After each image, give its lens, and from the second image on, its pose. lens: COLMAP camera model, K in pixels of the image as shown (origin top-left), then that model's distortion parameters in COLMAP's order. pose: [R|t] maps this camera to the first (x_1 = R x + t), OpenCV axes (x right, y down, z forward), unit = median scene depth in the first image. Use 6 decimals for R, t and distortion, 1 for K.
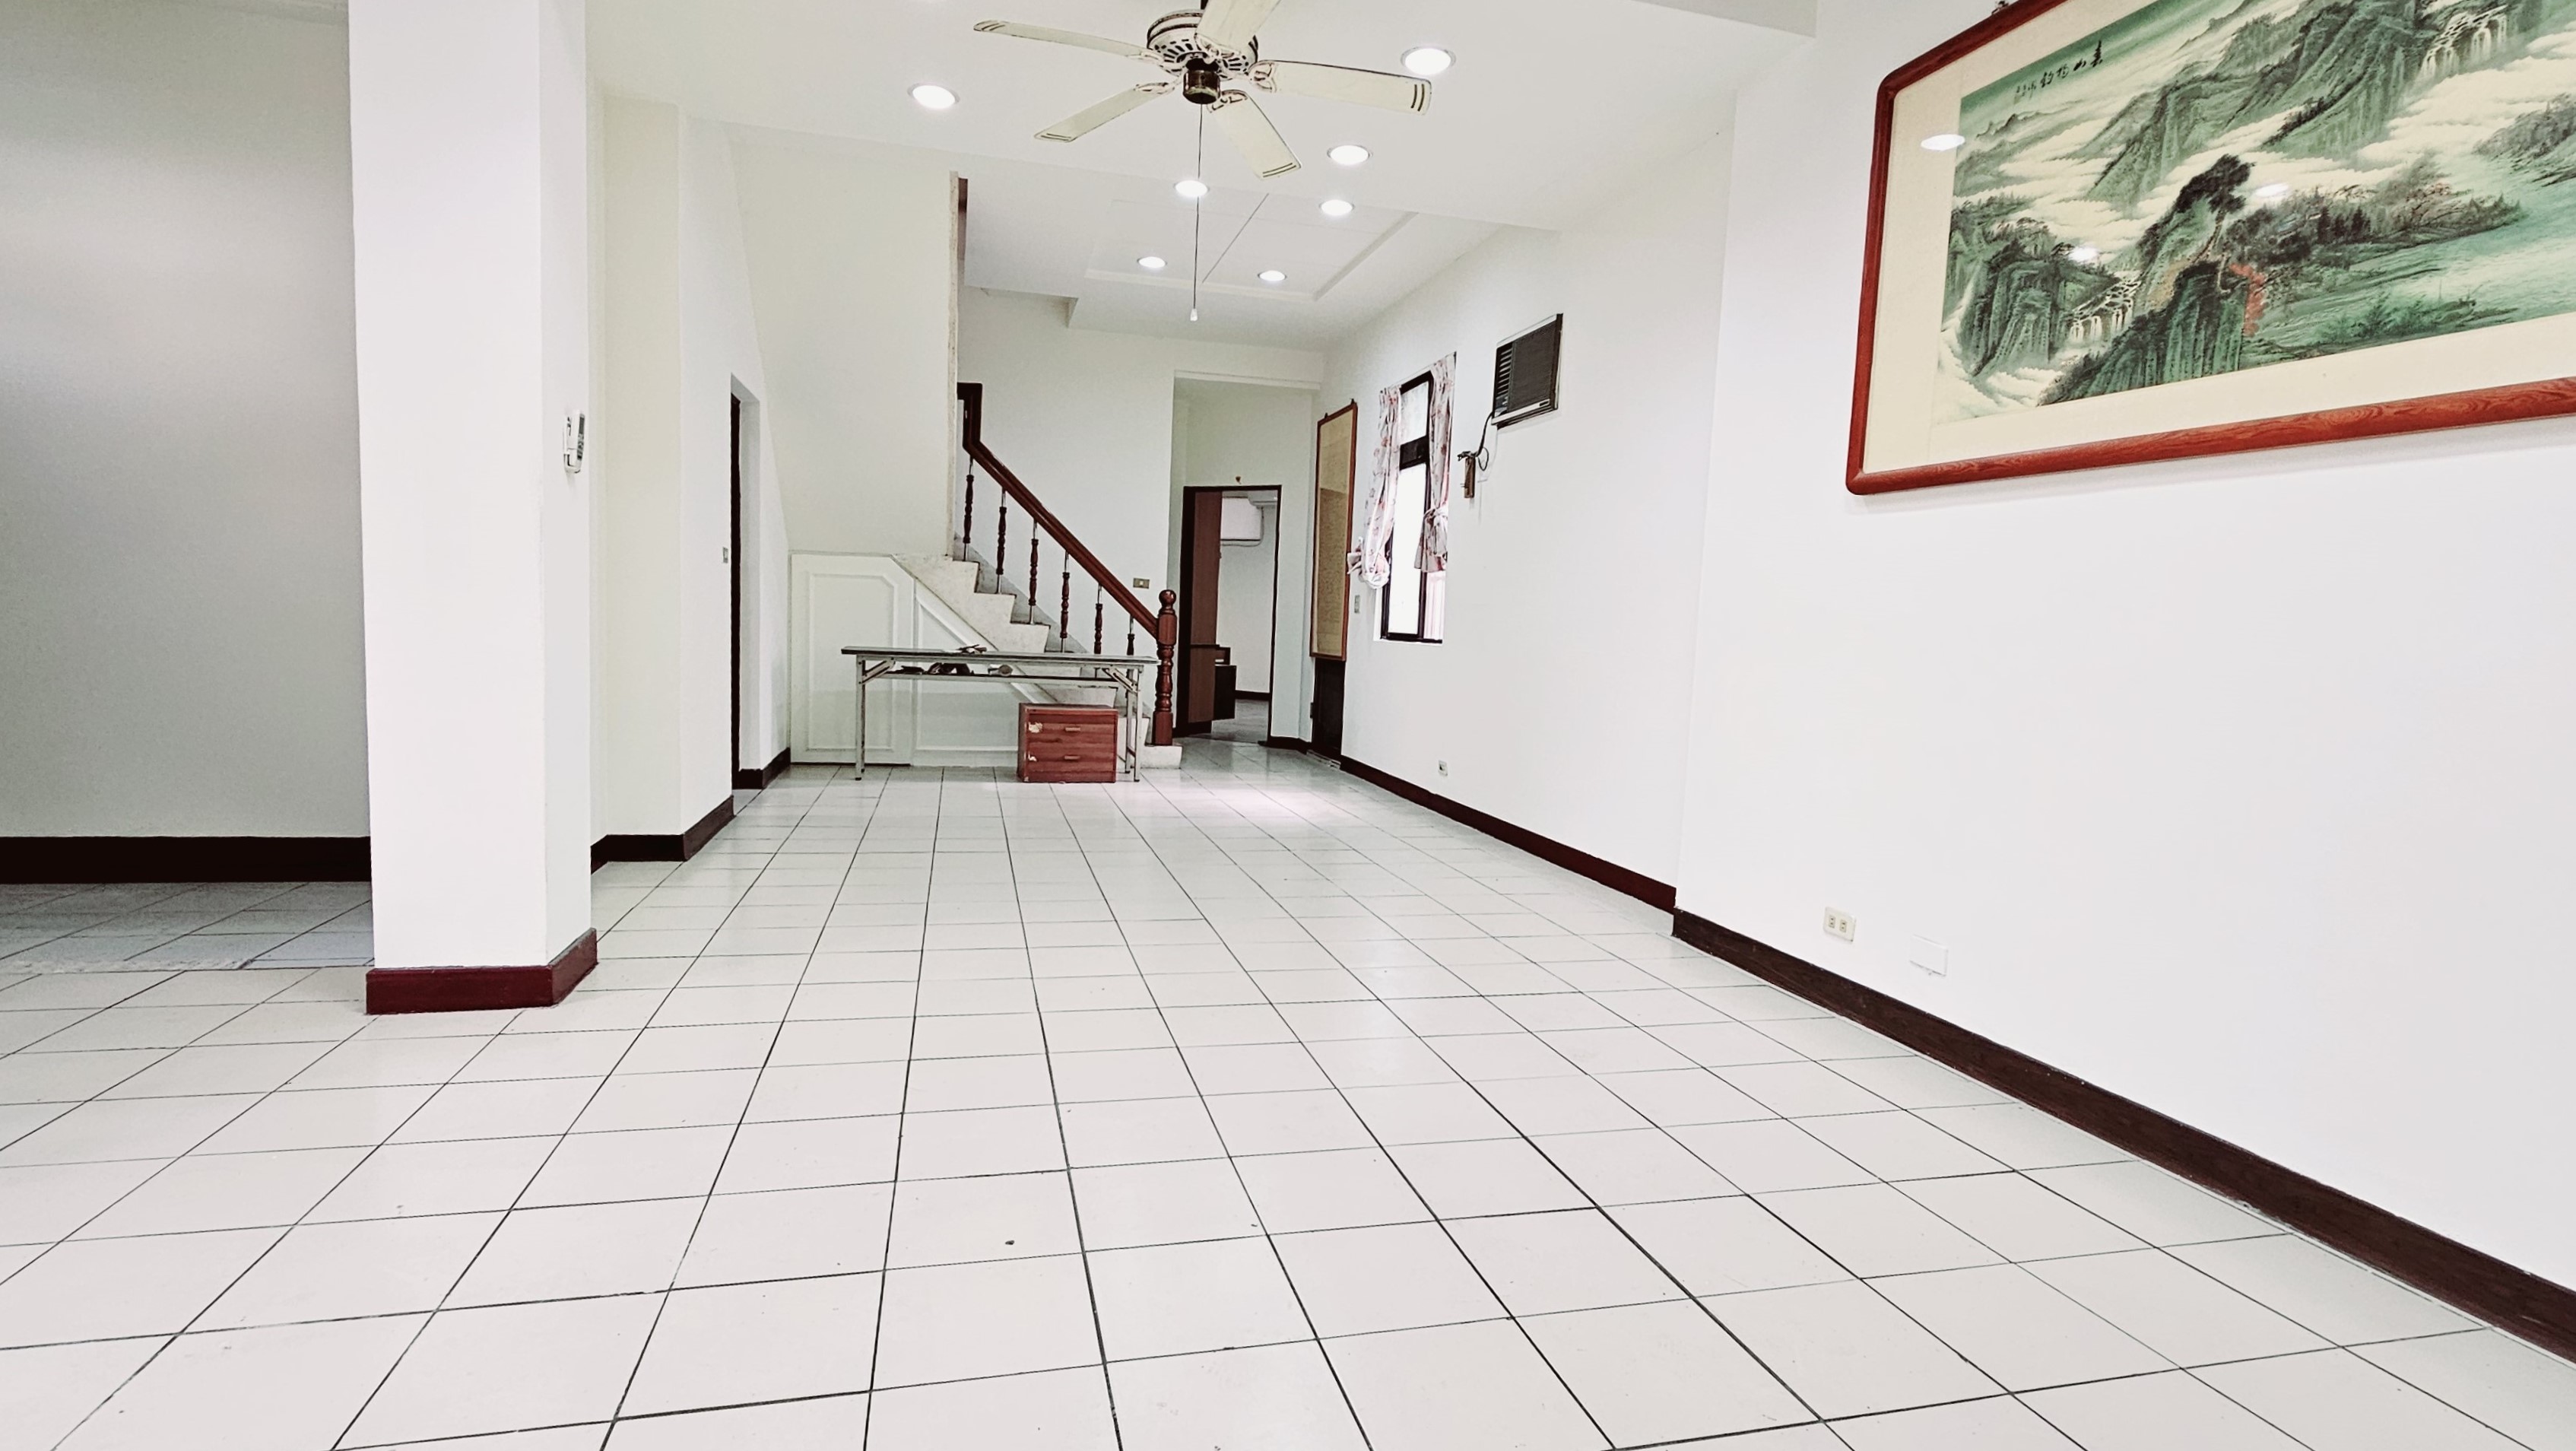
lens RADIAL K [[1260.6, 0, 1282.1], [0, 1260.6, 727.0], [0, 0, 1]] dist [-0.001747, 0.000445]
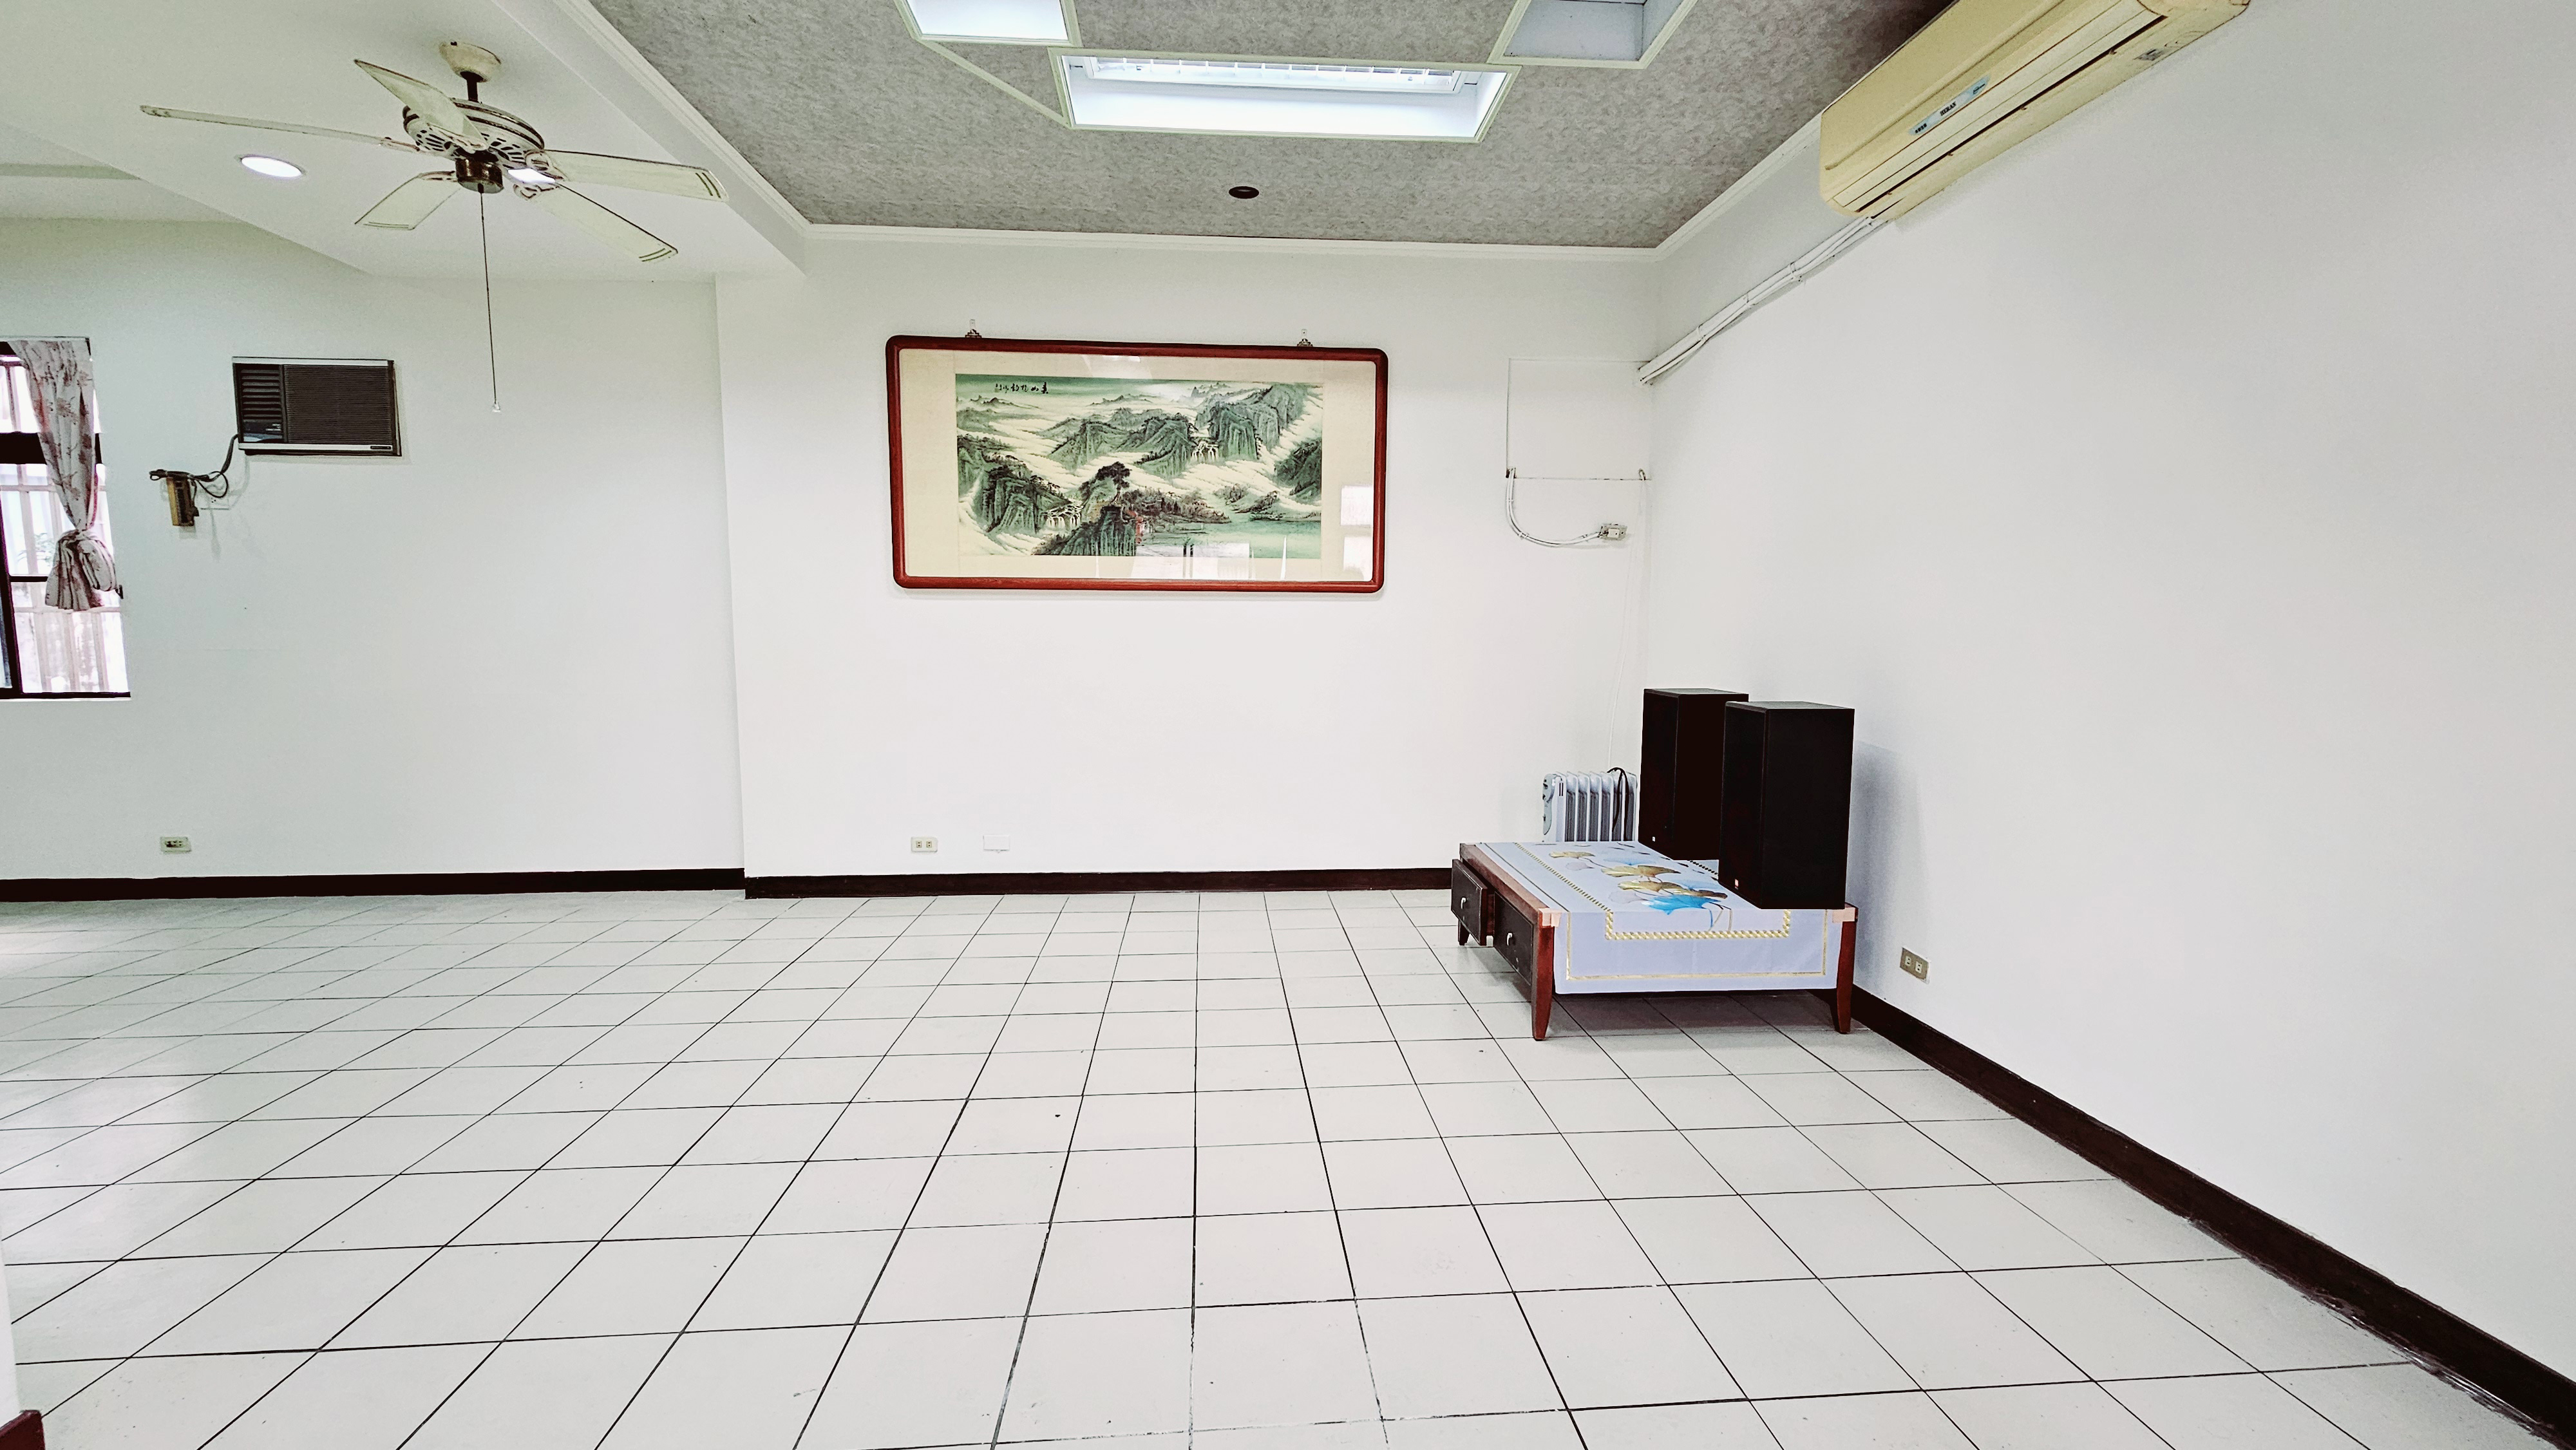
lens RADIAL K [[1054.2, 0, 1285.8], [0, 1054.2, 731.0], [0, 0, 1]] dist [0.000245, 0.000124]
pose [[0.166737, -0.131623, 0.977177, -1.040384], [0.088658, 0.989037, 0.118093, -0.145776], [-0.982007, 0.066944, 0.176578, 0.341333]]
